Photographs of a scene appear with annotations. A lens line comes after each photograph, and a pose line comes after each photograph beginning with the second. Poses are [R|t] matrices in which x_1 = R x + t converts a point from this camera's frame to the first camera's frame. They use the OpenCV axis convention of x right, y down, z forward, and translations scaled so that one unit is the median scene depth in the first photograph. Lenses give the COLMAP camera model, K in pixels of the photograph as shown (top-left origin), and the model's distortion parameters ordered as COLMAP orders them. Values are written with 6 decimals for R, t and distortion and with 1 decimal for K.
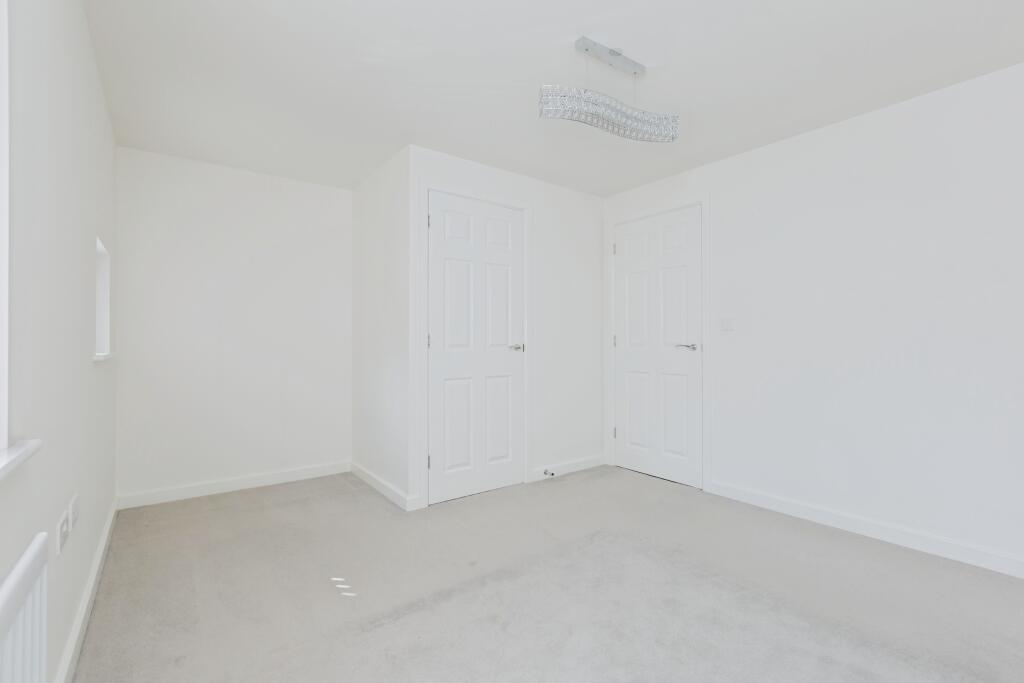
lens RADIAL K [[453.4, 0, 512.0], [0, 453.4, 341.5], [0, 0, 1]] dist [-0.086803, 0.031450]
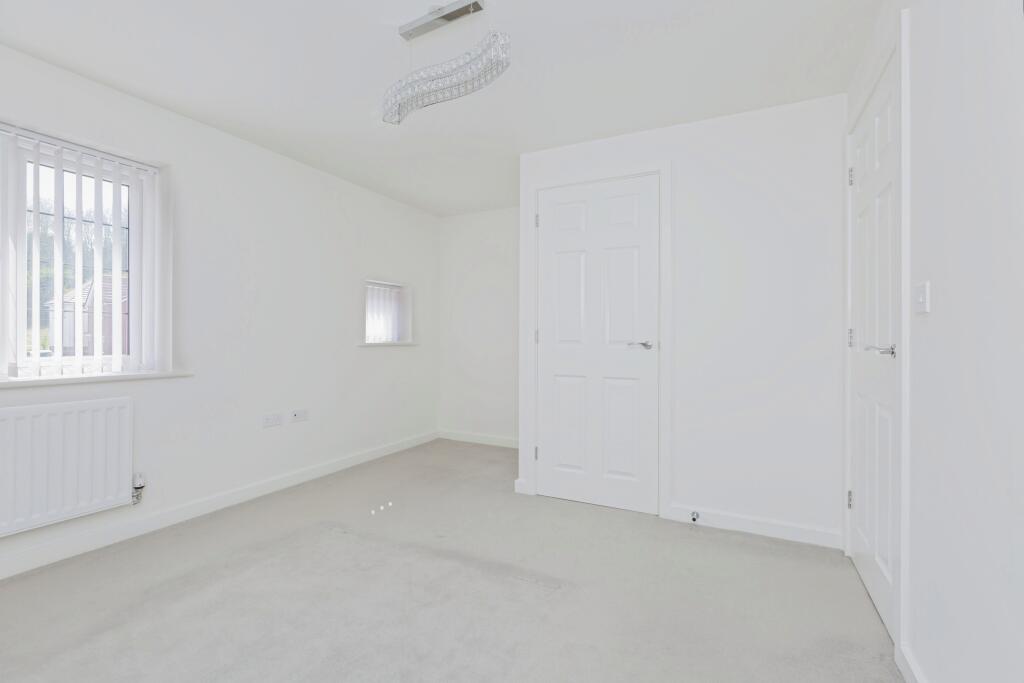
lens RADIAL K [[453.4, 0, 512.0], [0, 453.4, 341.5], [0, 0, 1]] dist [-0.086803, 0.031450]
pose [[0.409360, 0.005438, -0.912357, 0.741112], [-0.005136, 0.999980, 0.003656, 0.006008], [0.912359, 0.003190, 0.409380, 0.517982]]
